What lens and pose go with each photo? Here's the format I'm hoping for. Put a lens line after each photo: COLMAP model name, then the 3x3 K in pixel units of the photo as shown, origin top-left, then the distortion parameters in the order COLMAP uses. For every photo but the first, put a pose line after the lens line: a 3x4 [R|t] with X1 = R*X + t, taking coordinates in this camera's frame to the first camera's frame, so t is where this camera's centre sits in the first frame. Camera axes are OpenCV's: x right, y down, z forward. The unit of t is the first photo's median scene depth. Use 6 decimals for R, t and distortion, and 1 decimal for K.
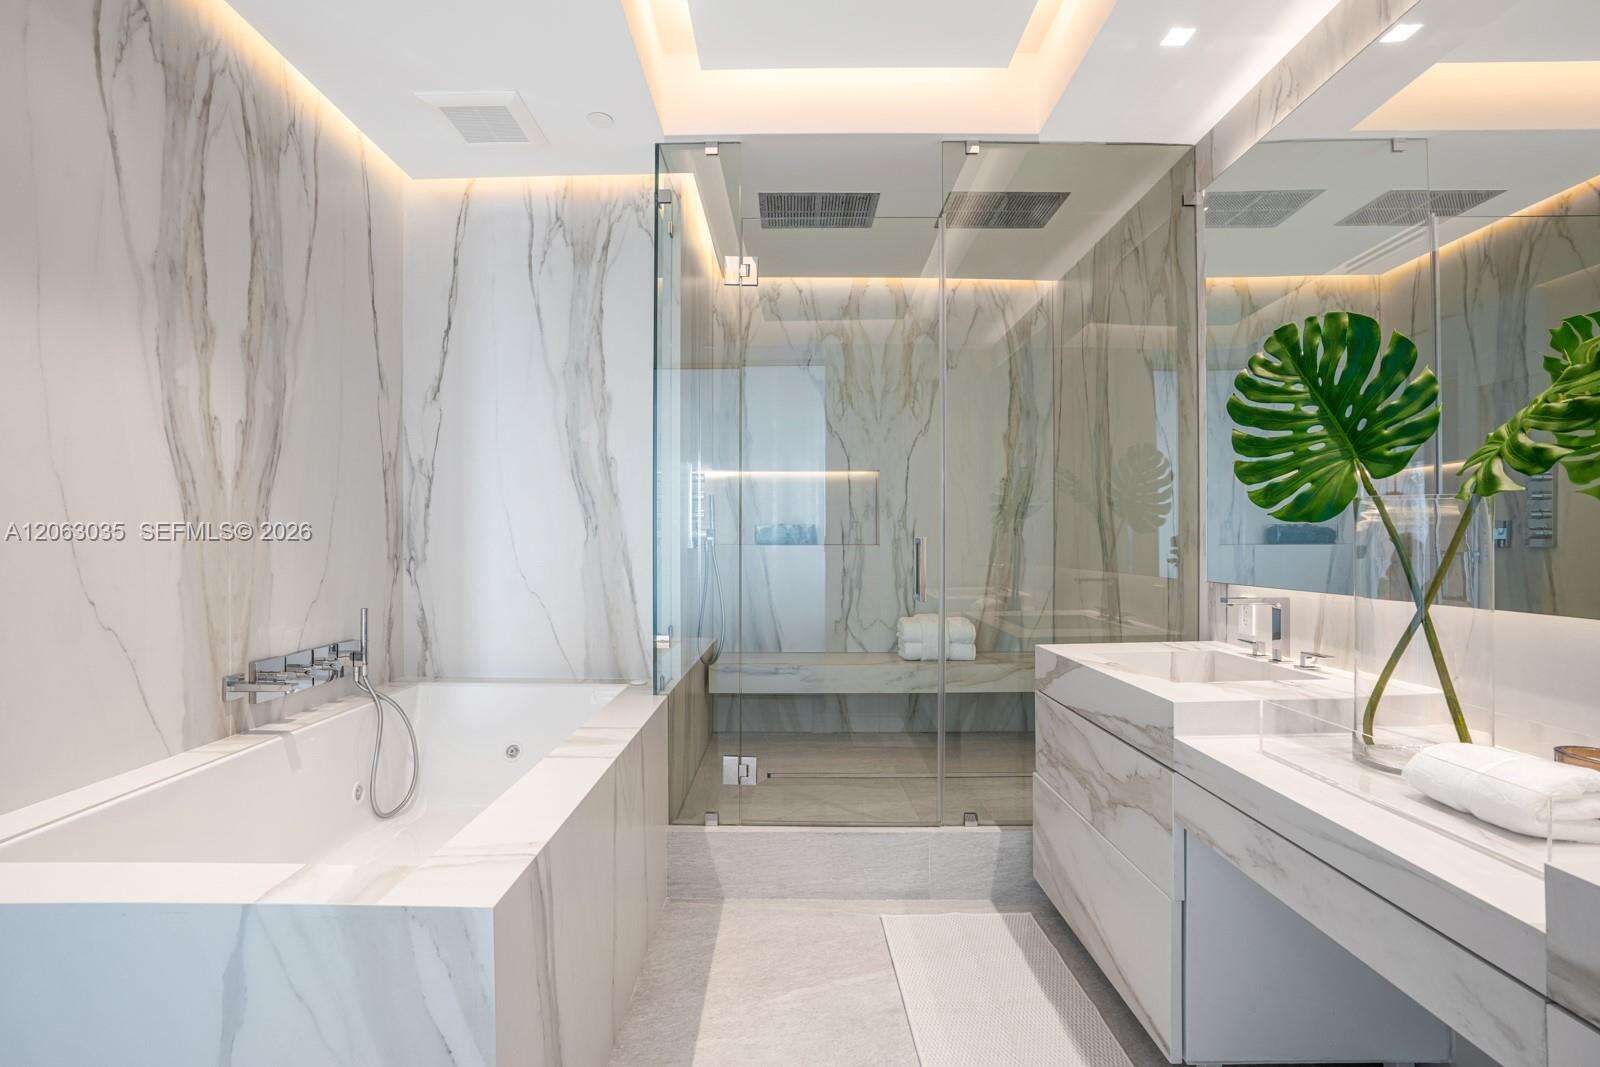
lens RADIAL K [[725.8, 0, 803.8], [0, 725.8, 544.0], [0, 0, 1]] dist [-0.007657, 0.003150]
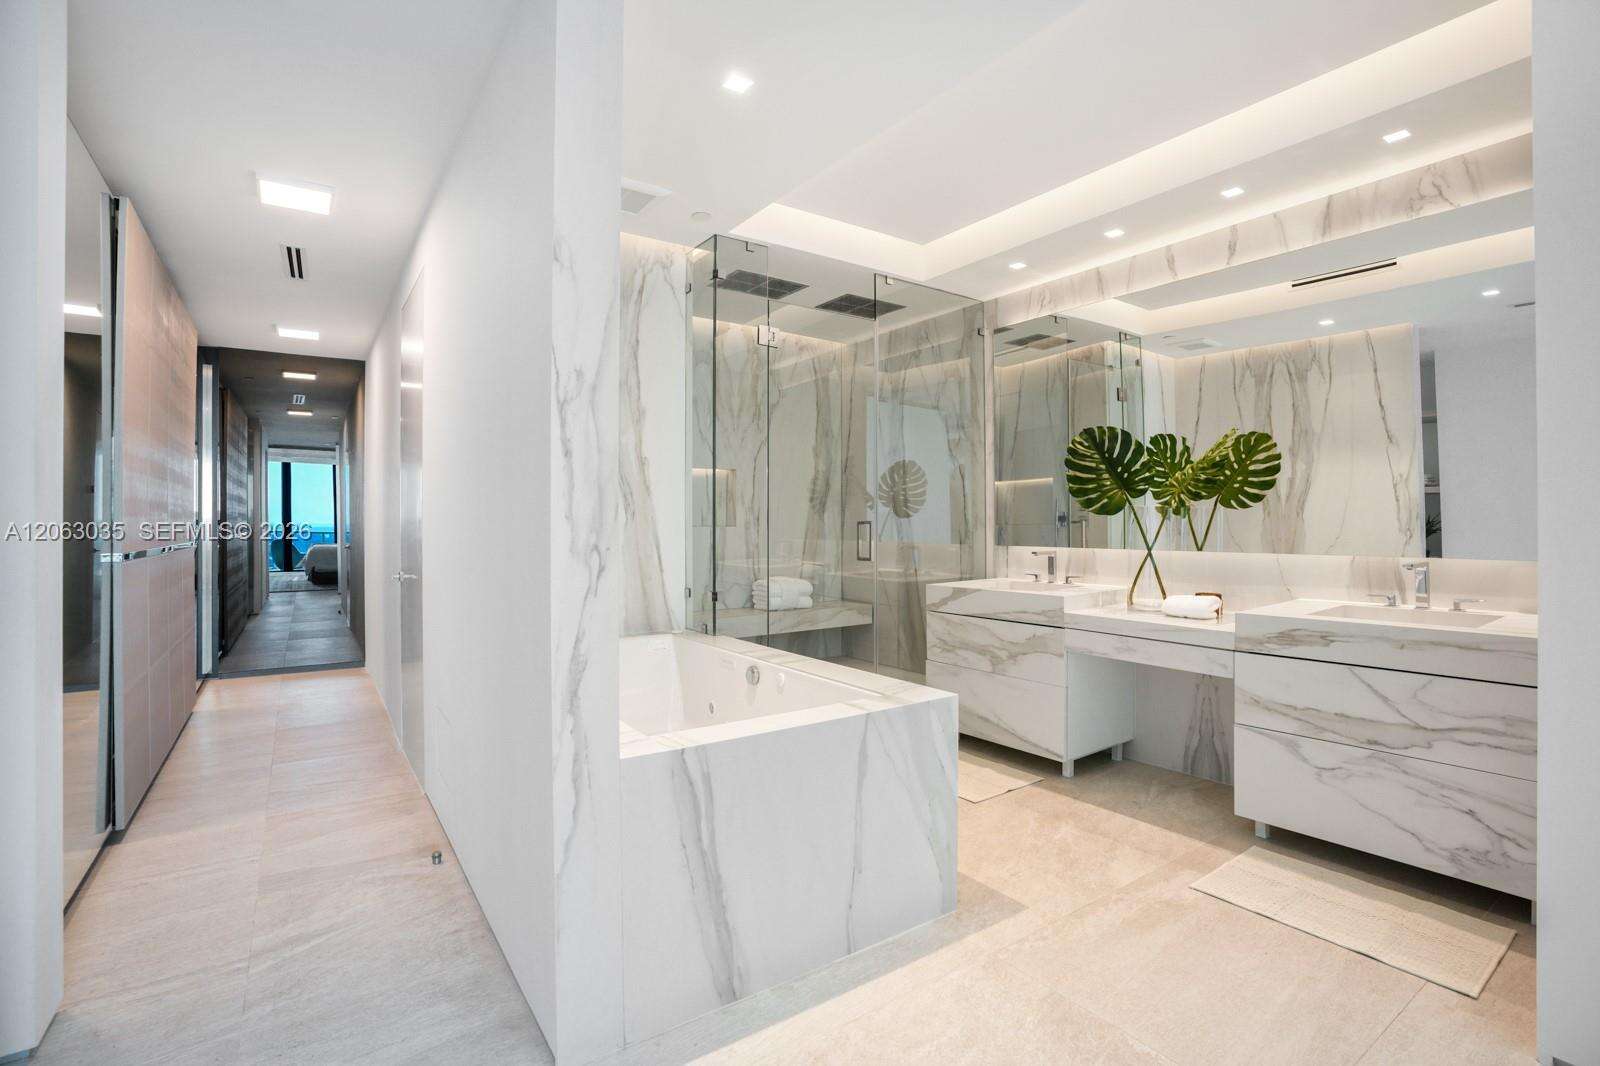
lens RADIAL K [[725.8, 0, 793.1], [0, 725.8, 523.2], [0, 0, 1]] dist [-0.007657, 0.003150]
pose [[0.829255, -0.000914, 0.558869, -1.316463], [0.002983, 0.999992, -0.002790, -0.000962], [-0.558862, 0.003981, 0.829251, -0.344822]]
